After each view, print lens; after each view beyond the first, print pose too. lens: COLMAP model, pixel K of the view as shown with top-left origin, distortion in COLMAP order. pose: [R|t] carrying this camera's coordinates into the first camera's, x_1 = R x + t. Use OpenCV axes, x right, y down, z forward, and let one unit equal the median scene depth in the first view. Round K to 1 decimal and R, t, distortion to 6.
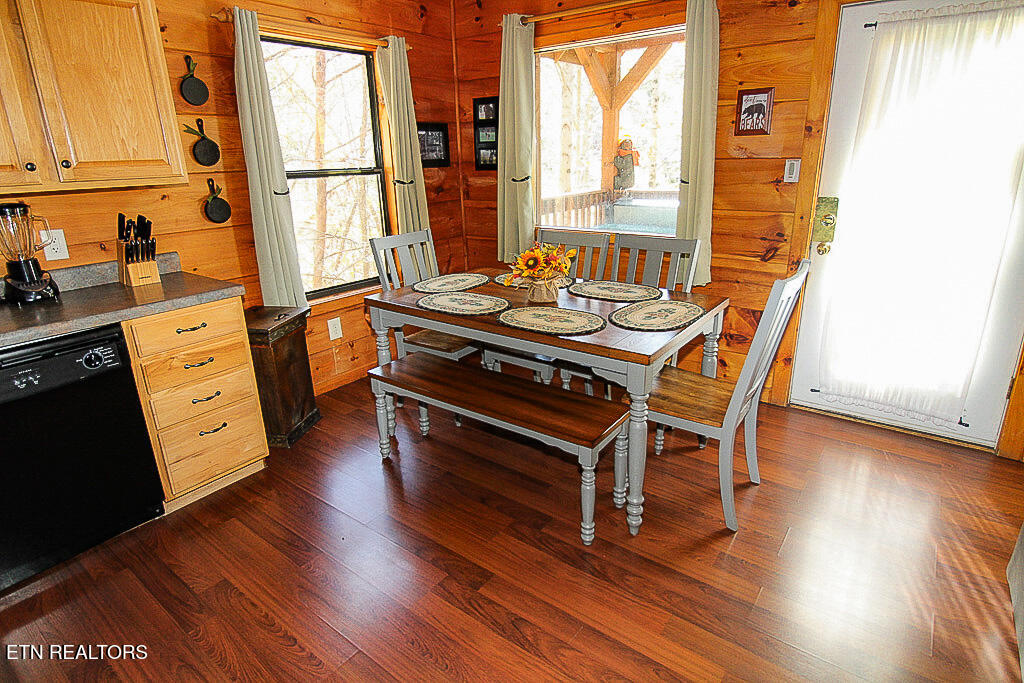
lens RADIAL K [[553.5, 0, 511.0], [0, 553.5, 323.1], [0, 0, 1]] dist [-0.002132, -0.000223]
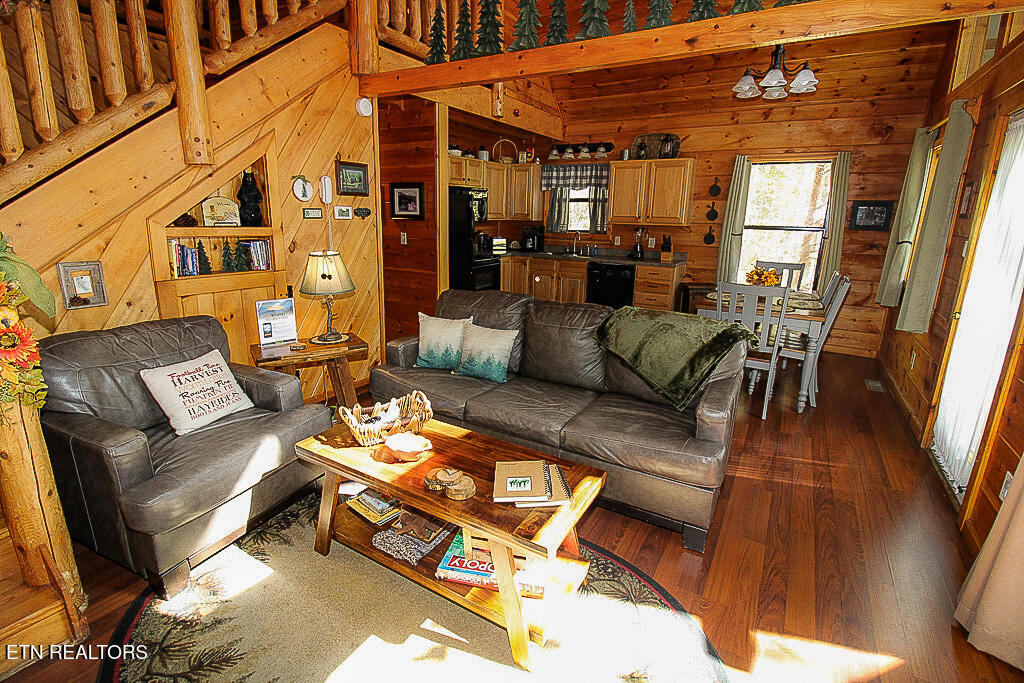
lens RADIAL K [[475.3, 0, 509.5], [0, 475.3, 326.5], [0, 0, 1]] dist [-0.007681, -0.003765]
pose [[0.103363, 0.261836, -0.959561, 1.730082], [-0.311883, 0.924607, 0.218702, -0.041076], [0.944481, 0.276665, 0.177232, -0.086805]]
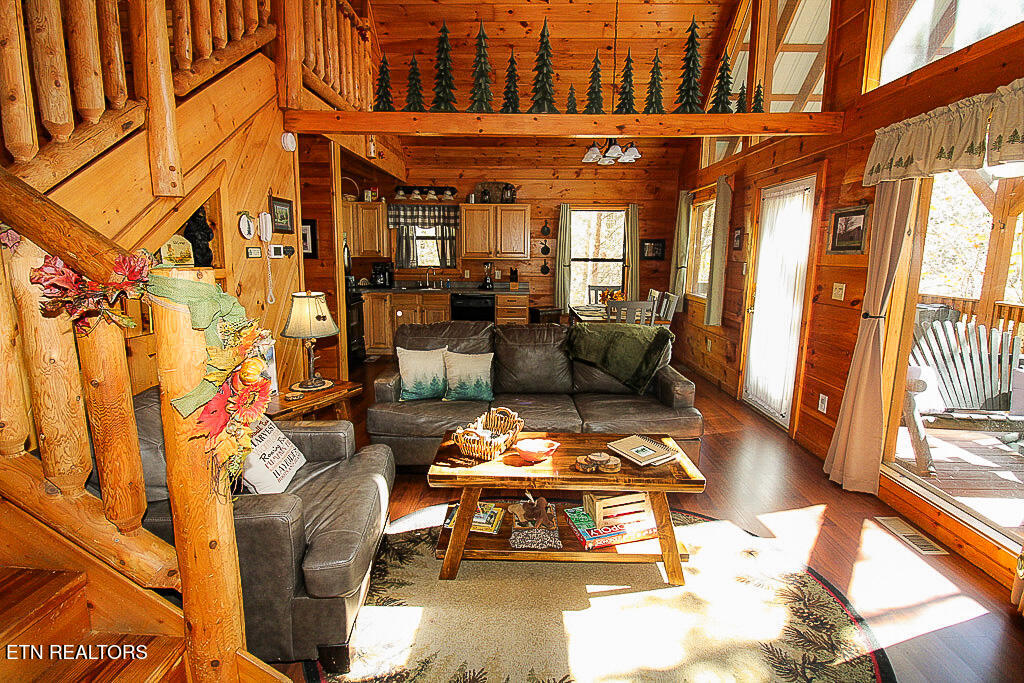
lens RADIAL K [[475.3, 0, 511.9], [0, 475.3, 323.7], [0, 0, 1]] dist [-0.007681, -0.003765]
pose [[0.581263, 0.154606, -0.798894, 1.674658], [-0.262919, 0.964807, -0.004581, 0.150375], [0.770070, 0.212707, 0.601455, -0.683366]]
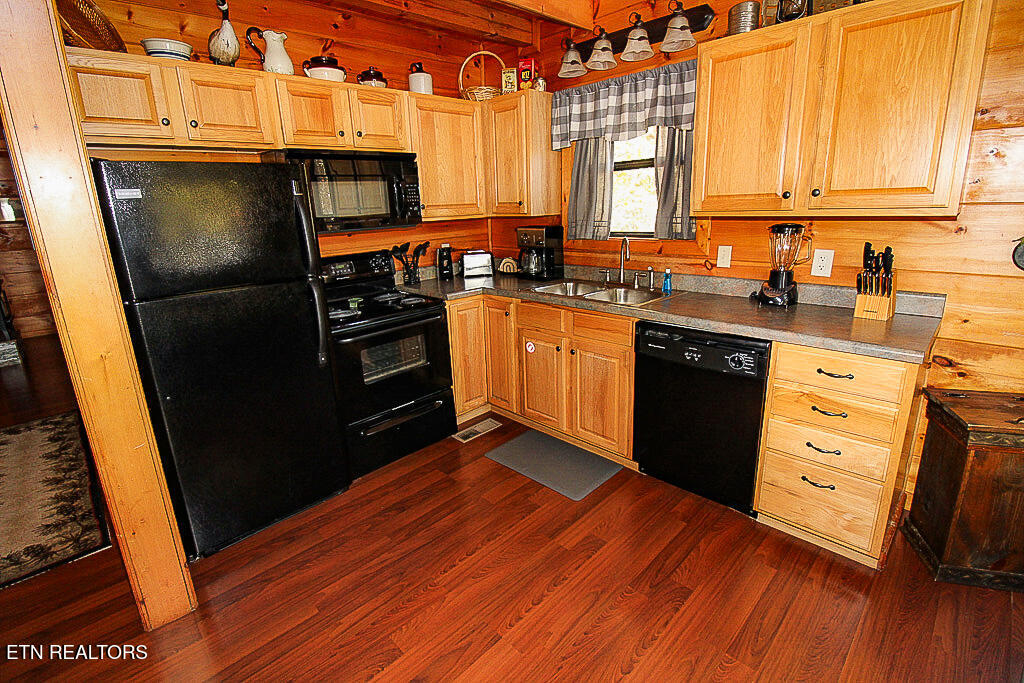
lens RADIAL K [[475.3, 0, 509.5], [0, 475.3, 326.4], [0, 0, 1]] dist [-0.007681, -0.003765]
pose [[-0.142310, 0.282469, -0.948662, 0.205388], [-0.246675, 0.918057, 0.310360, -0.162728], [0.958592, 0.278179, -0.060970, 0.480722]]
